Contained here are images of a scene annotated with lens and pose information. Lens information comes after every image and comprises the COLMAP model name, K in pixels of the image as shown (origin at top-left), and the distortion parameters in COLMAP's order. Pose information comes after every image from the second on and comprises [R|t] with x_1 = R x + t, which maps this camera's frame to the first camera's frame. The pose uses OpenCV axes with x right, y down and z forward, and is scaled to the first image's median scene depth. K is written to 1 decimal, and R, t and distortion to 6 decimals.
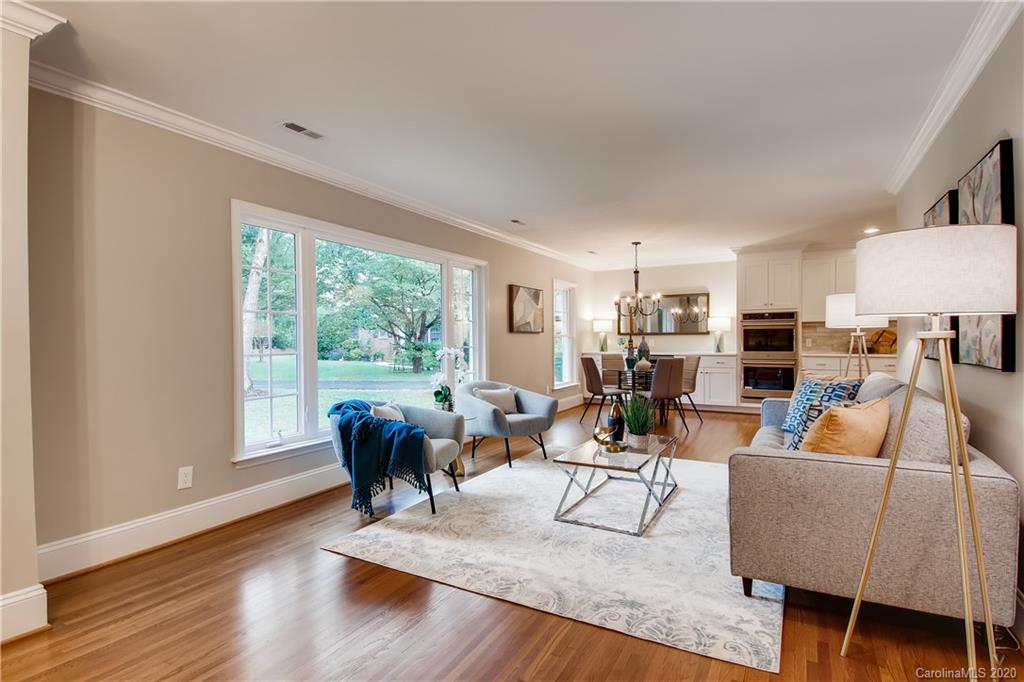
lens RADIAL K [[506.0, 0, 516.2], [0, 506.0, 351.4], [0, 0, 1]] dist [0.044997, -0.046443]
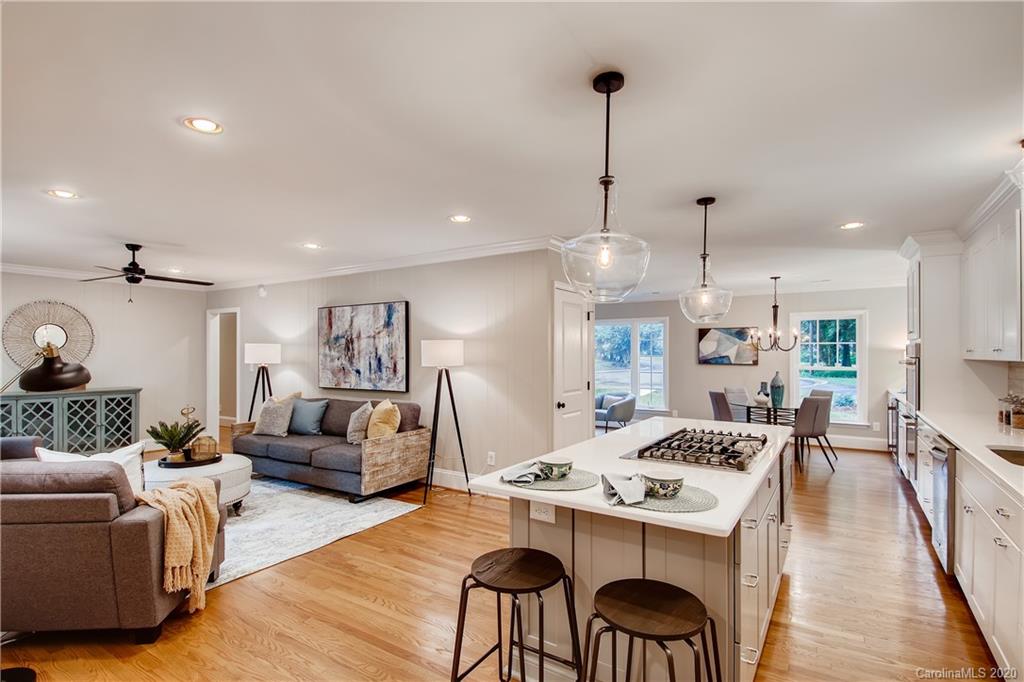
lens RADIAL K [[494.4, 0, 503.1], [0, 494.4, 352.2], [0, 0, 1]] dist [-0.004228, -0.000564]
pose [[-0.092850, 0.004190, -0.995671, 1.307943], [-0.024304, 0.999684, 0.006473, -0.062247], [0.995383, 0.024800, -0.092718, 0.578794]]
